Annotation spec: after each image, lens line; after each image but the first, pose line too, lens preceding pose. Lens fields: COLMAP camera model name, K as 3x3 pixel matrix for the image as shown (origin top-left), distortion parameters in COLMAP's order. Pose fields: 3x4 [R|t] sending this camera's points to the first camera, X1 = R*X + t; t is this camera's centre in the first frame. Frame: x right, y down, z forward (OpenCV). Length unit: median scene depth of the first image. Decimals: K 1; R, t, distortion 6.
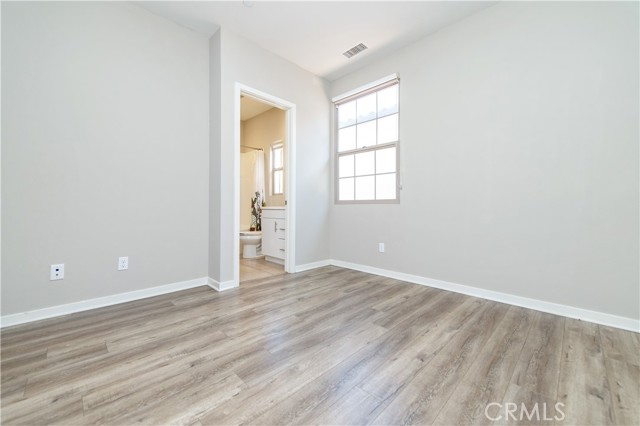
lens RADIAL K [[252.0, 0, 321.6], [0, 252.0, 201.6], [0, 0, 1]] dist [0.011263, -0.001737]
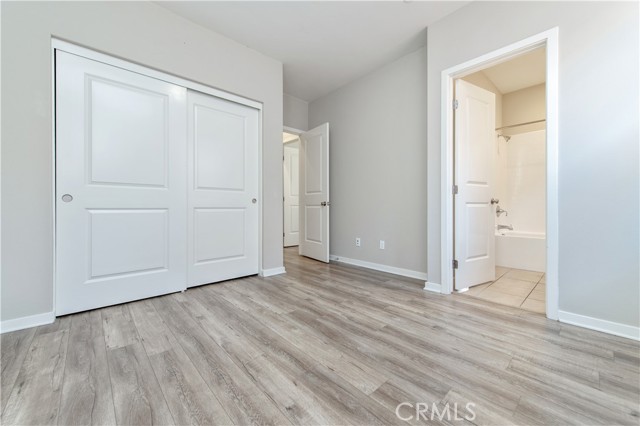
lens RADIAL K [[252.0, 0, 321.9], [0, 252.0, 210.1], [0, 0, 1]] dist [0.011263, -0.001737]
pose [[-0.037068, 0.010745, -0.999255, 0.766939], [0.023883, 0.999666, 0.009863, 0.016432], [0.999027, -0.023499, -0.037312, 0.762204]]
